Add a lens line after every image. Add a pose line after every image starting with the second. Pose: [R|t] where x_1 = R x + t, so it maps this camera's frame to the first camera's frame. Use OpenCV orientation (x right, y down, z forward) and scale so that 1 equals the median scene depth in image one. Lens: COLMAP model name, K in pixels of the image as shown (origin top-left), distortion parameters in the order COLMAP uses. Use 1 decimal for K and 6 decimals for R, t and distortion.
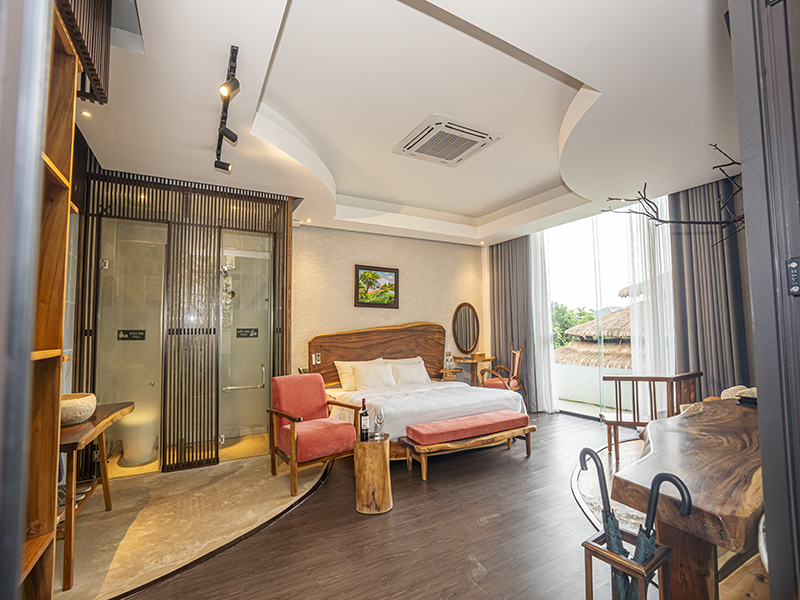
lens RADIAL K [[373.8, 0, 400.0], [0, 373.8, 300.0], [0, 0, 1]] dist [-0.063568, 0.026320]
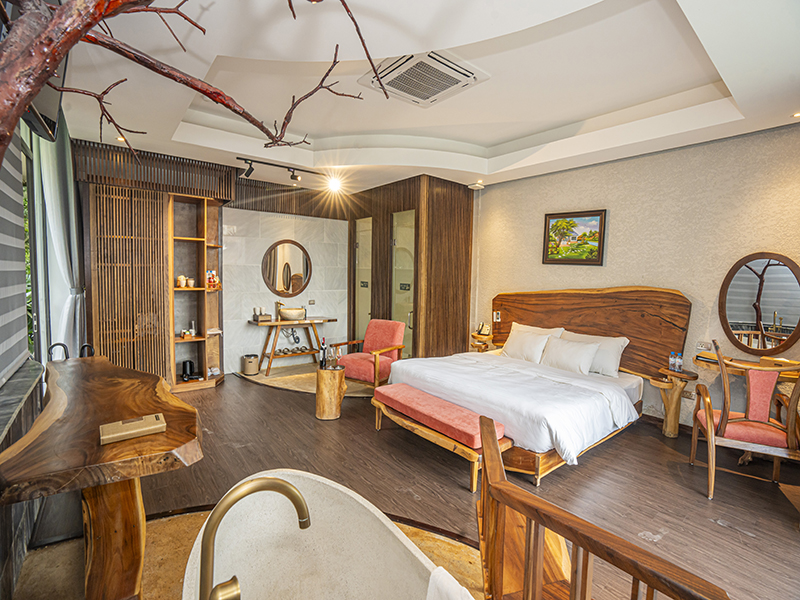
lens RADIAL K [[368.6, 0, 399.4], [0, 368.6, 294.3], [0, 0, 1]] dist [-0.064306, 0.024282]
pose [[0.174715, 0.078624, -0.981475, 0.652438], [0.051176, 0.994734, 0.088797, -0.004283], [0.983288, -0.065742, 0.169771, 0.528545]]
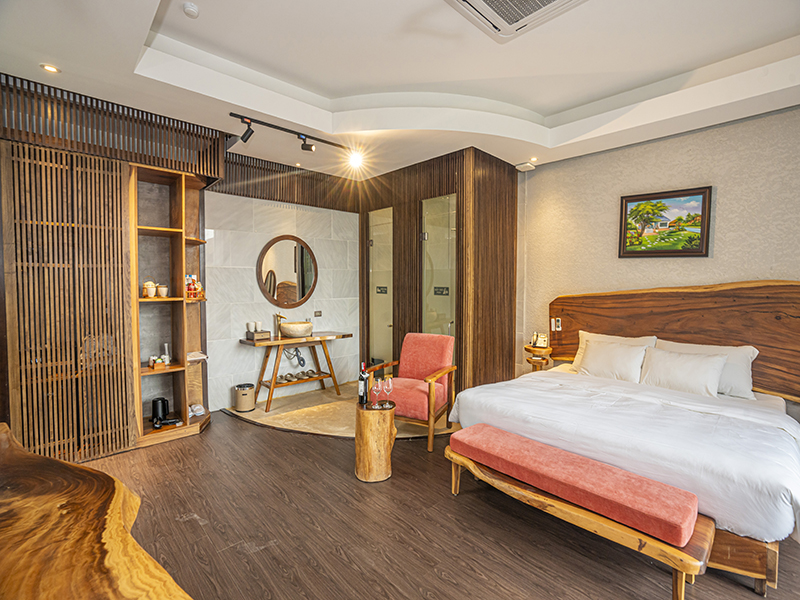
lens RADIAL K [[368.3, 0, 399.7], [0, 368.3, 297.1], [0, 0, 1]] dist [-0.064936, 0.025103]
pose [[0.252251, 0.054585, -0.966121, 0.430712], [0.069551, 0.994803, 0.074365, 0.011852], [0.965159, -0.085953, 0.247144, 0.432725]]
